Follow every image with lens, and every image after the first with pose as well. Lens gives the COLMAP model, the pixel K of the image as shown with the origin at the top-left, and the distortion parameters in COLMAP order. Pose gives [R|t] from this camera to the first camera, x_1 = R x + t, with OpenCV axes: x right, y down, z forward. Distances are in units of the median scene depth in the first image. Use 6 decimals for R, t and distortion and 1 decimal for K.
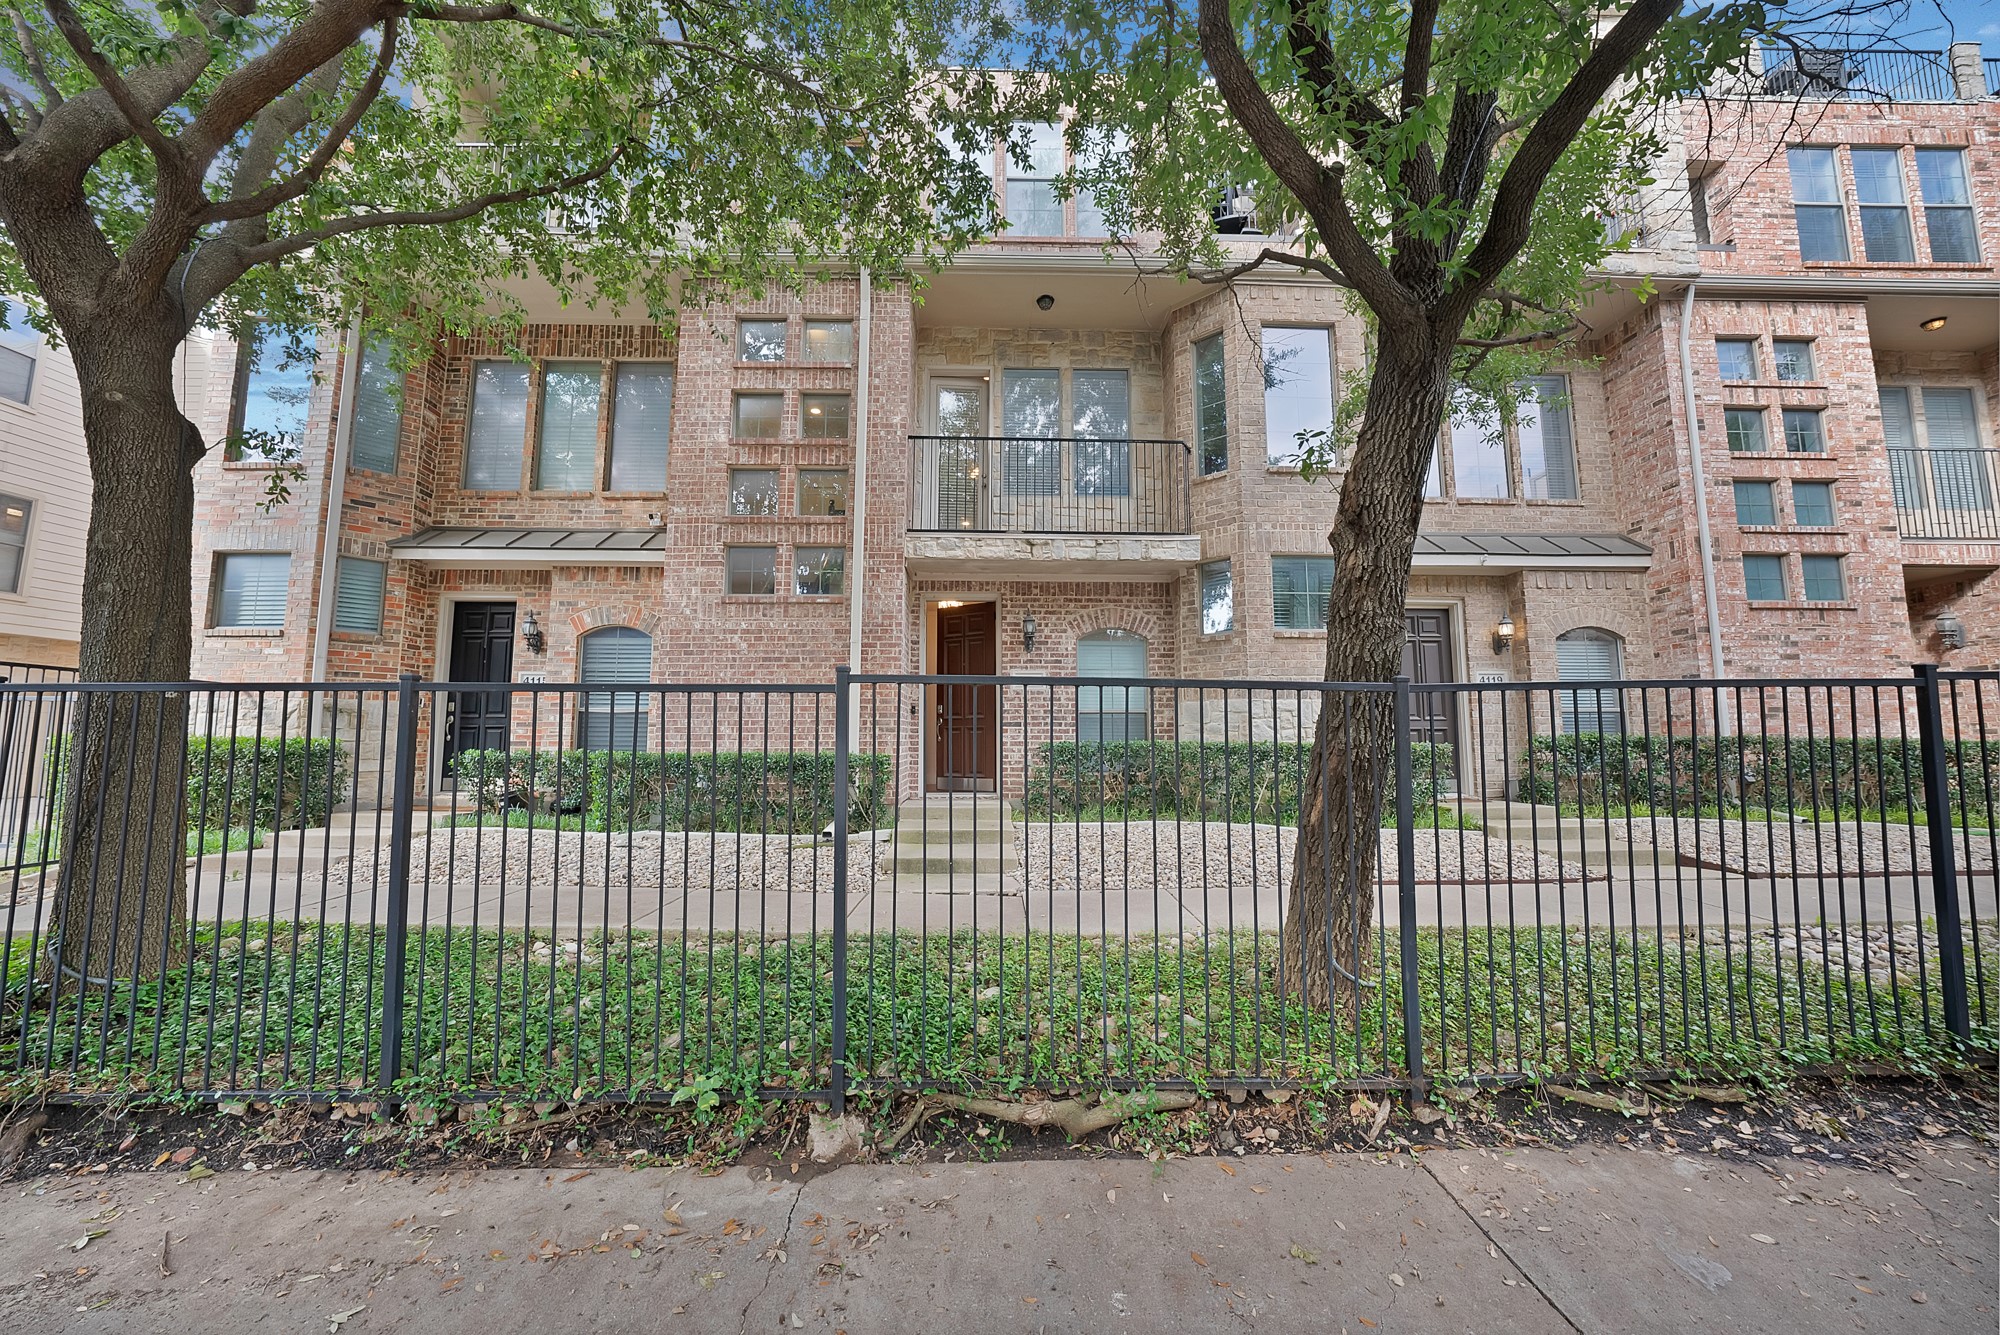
lens RADIAL K [[763.8, 0, 1000.0], [0, 763.8, 667.5], [0, 0, 1]] dist [-0.001319, -0.000022]
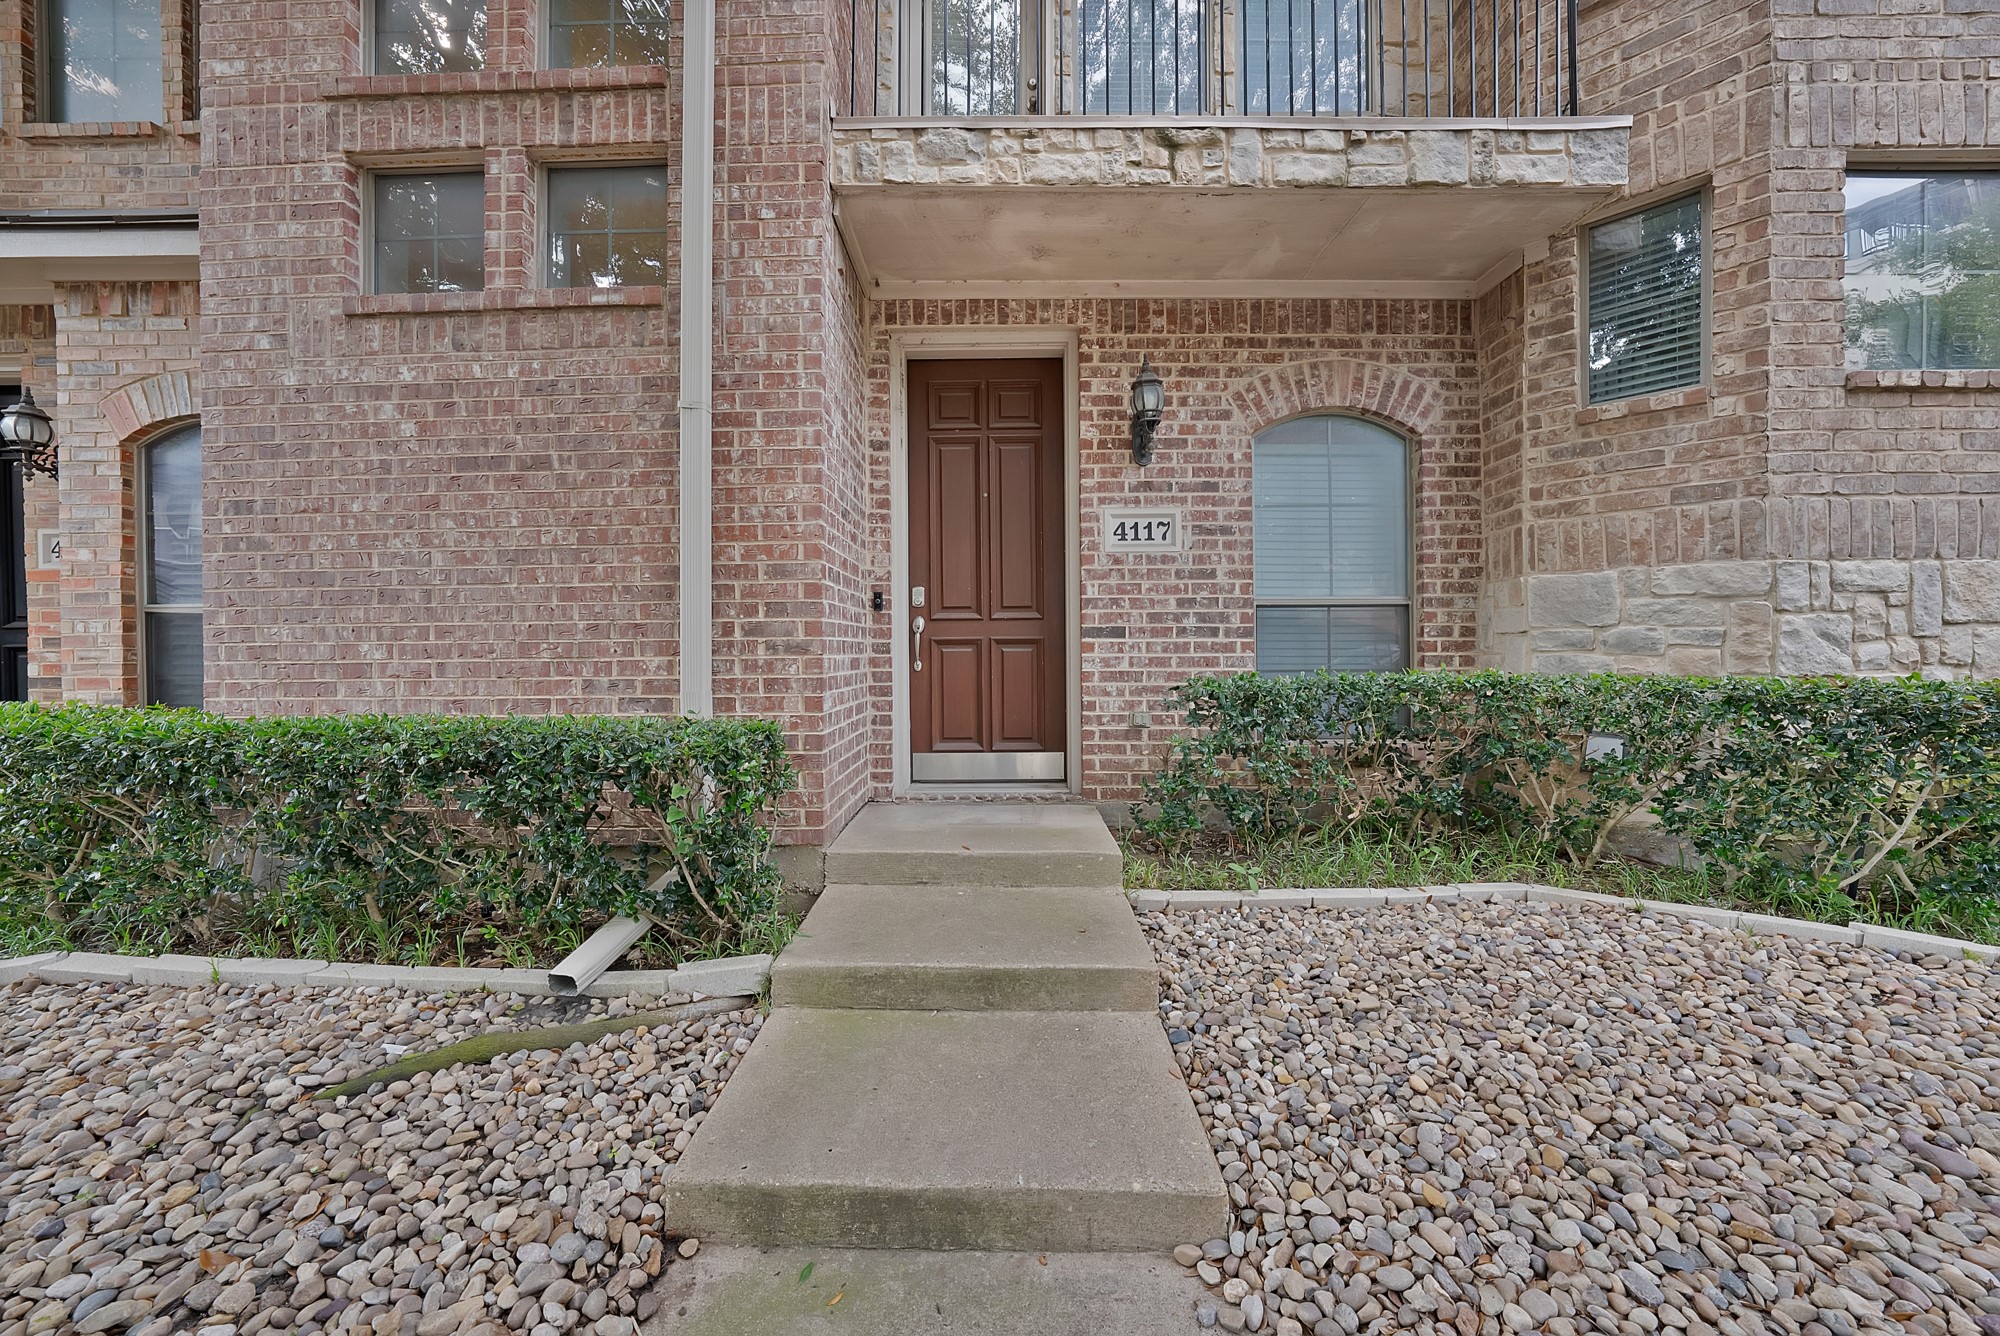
lens RADIAL K [[718.6, 0, 1000.9], [0, 718.6, 651.0], [0, 0, 1]] dist [-0.029182, 0.006065]
pose [[0.999488, -0.006310, -0.031353, -0.032309], [0.009240, 0.995510, 0.094206, 0.048977], [0.030618, -0.094447, 0.995059, 0.636161]]
